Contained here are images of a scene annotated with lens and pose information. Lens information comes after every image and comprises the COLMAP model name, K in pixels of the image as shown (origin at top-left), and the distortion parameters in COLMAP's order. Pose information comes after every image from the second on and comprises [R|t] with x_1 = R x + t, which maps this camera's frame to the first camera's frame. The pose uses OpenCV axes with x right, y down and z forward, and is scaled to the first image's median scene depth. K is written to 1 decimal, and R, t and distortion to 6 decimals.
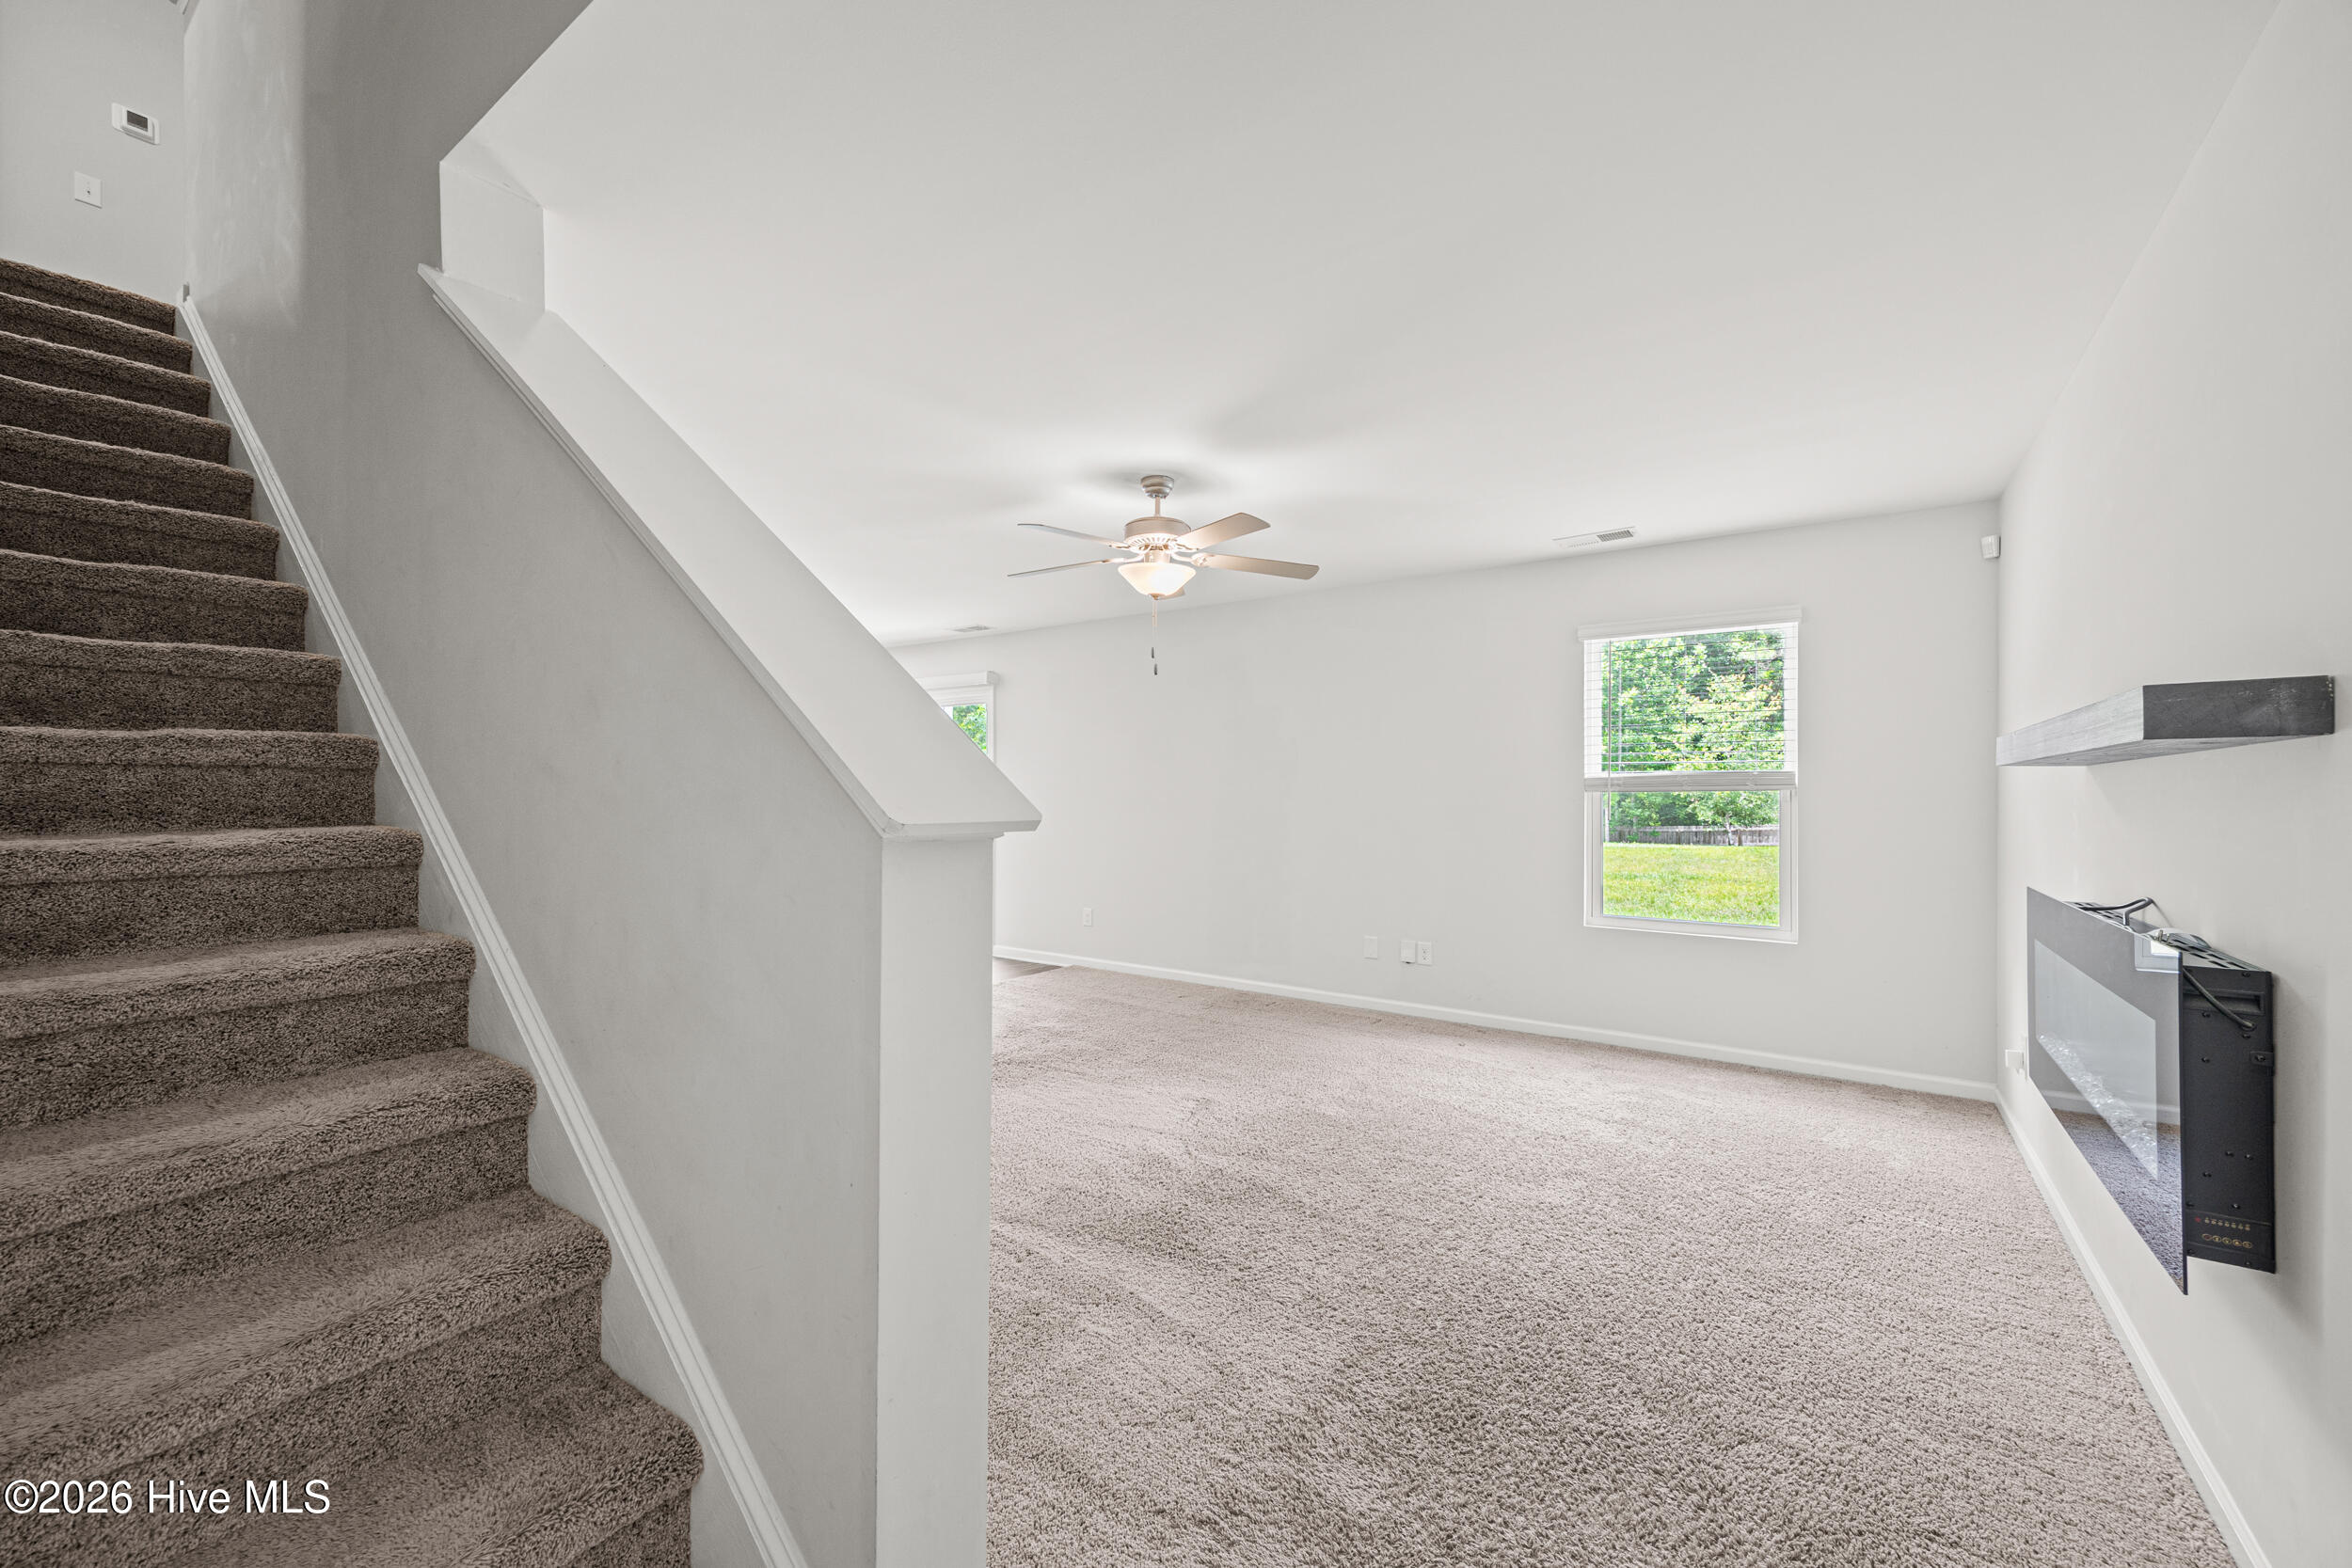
lens RADIAL K [[924.6, 0, 1192.2], [0, 924.6, 797.0], [0, 0, 1]] dist [0.002272, -0.001090]
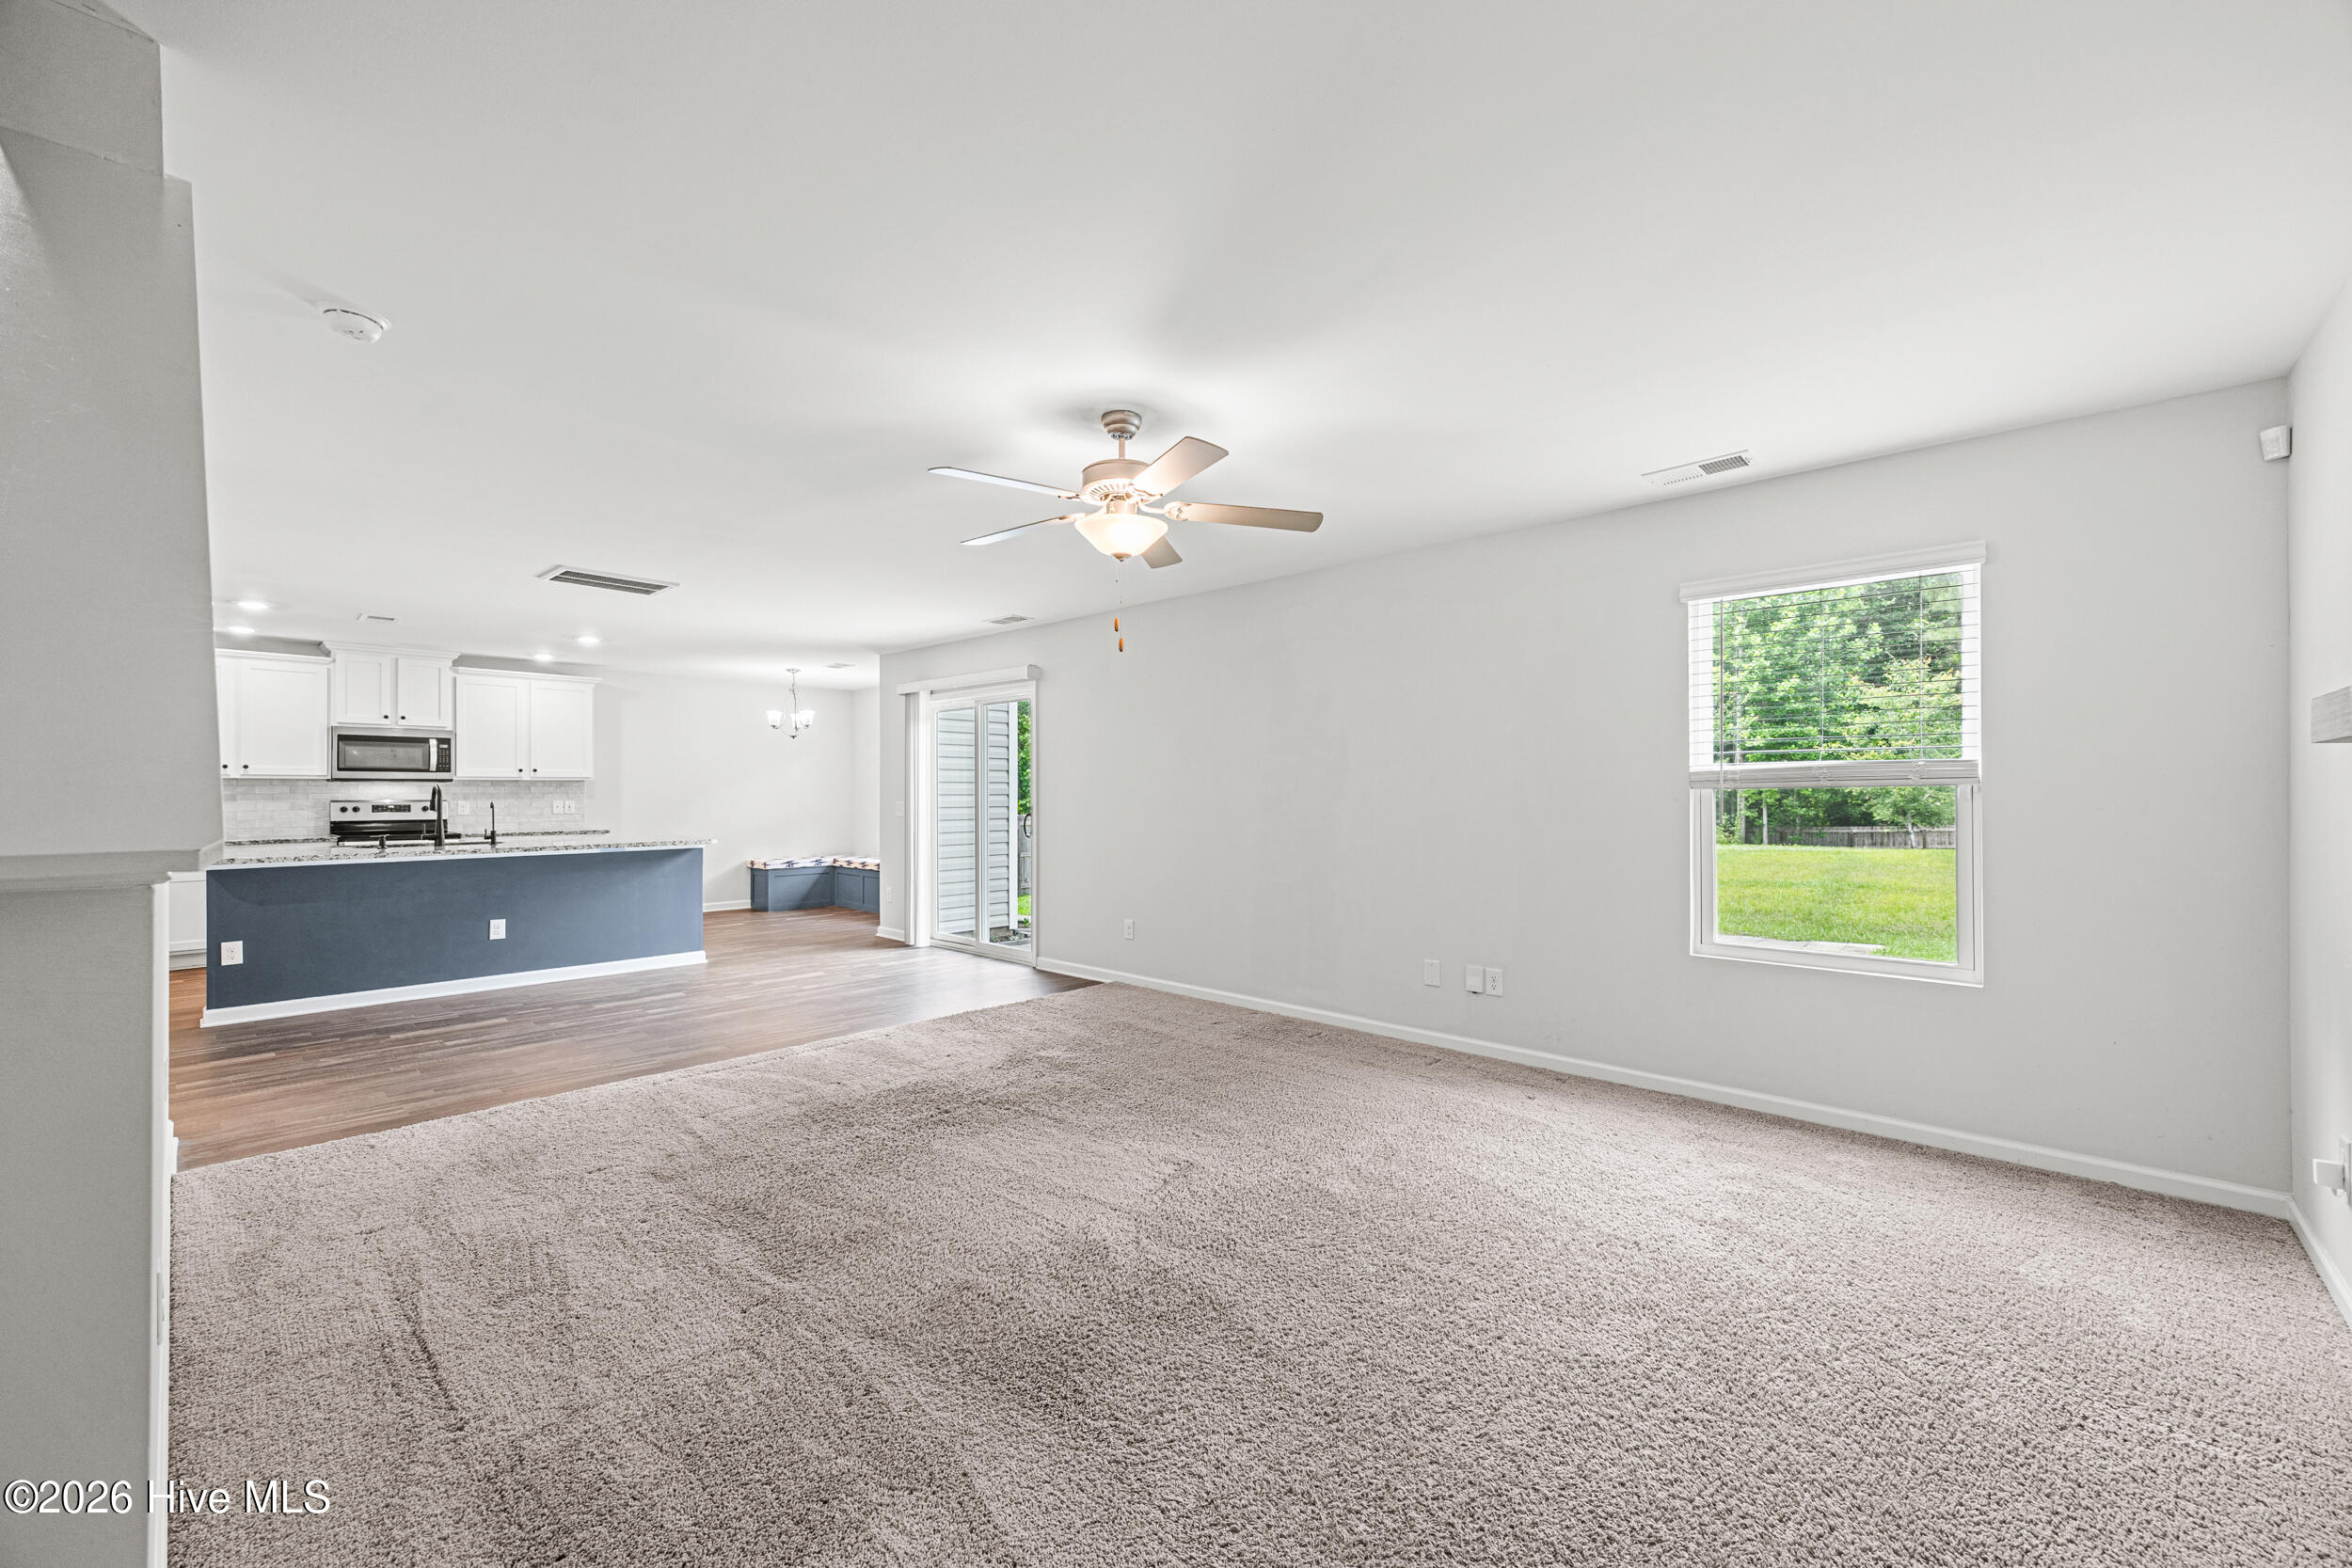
lens RADIAL K [[924.6, 0, 1186.8], [0, 924.6, 795.8], [0, 0, 1]] dist [0.002272, -0.001090]
pose [[0.990297, -0.005708, -0.138853, 0.127135], [0.005414, 0.999982, -0.002500, 0.000321], [0.138864, 0.001724, 0.990310, 0.175633]]
